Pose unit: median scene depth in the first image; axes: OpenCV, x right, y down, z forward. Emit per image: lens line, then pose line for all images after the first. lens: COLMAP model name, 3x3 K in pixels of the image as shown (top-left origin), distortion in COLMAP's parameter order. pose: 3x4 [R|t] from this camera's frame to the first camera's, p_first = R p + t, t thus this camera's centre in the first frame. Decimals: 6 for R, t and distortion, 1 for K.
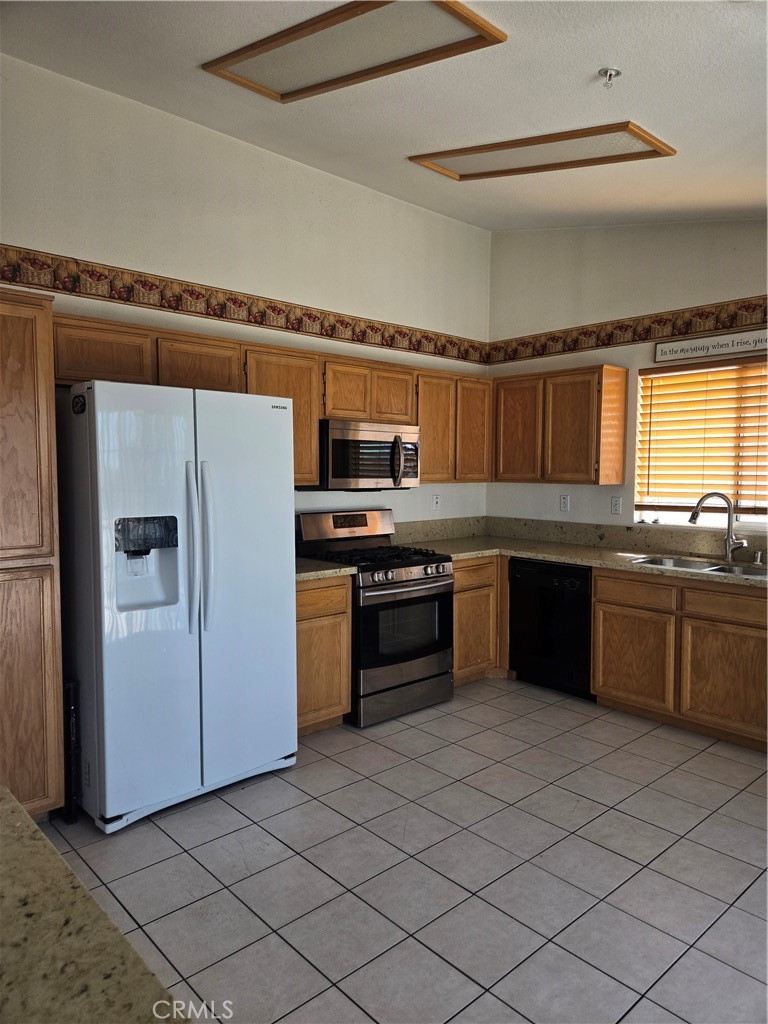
lens RADIAL K [[688.9, 0, 384.0], [0, 688.9, 512.0], [0, 0, 1]] dist [0.026604, -0.000293]
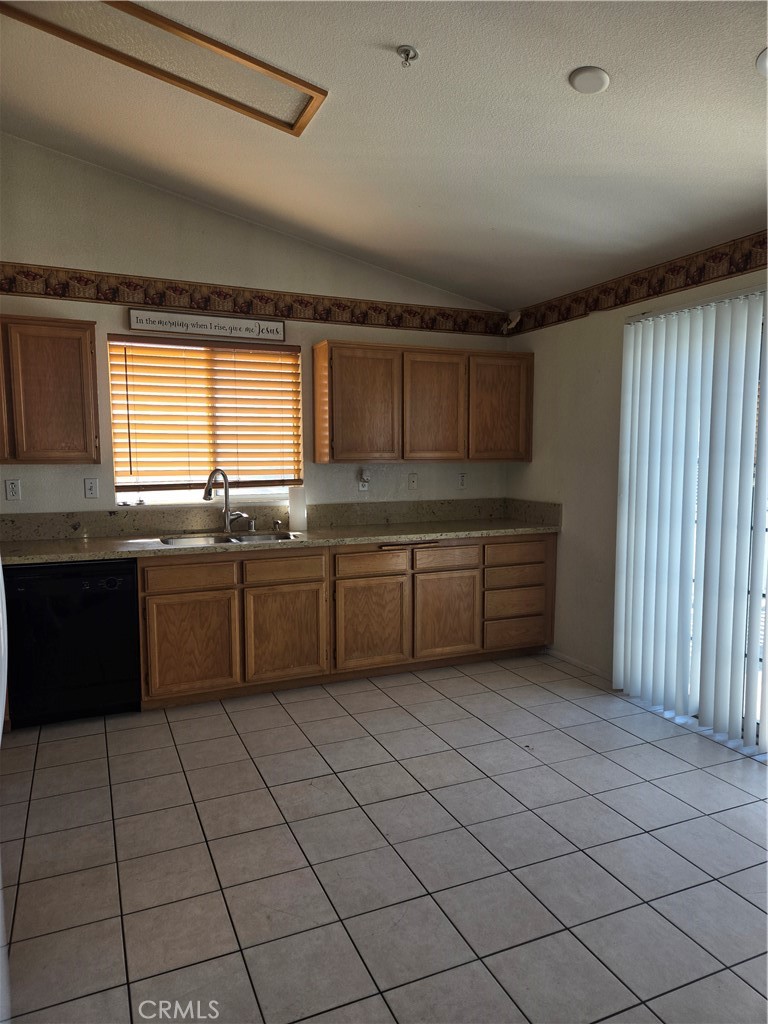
lens RADIAL K [[689.9, 0, 384.1], [0, 689.9, 514.9], [0, 0, 1]] dist [0.070808, -0.002306]
pose [[0.314707, -0.093365, 0.944586, -0.433416], [0.063990, 0.994974, 0.077026, -0.023157], [-0.947030, 0.036203, 0.319099, 0.426618]]
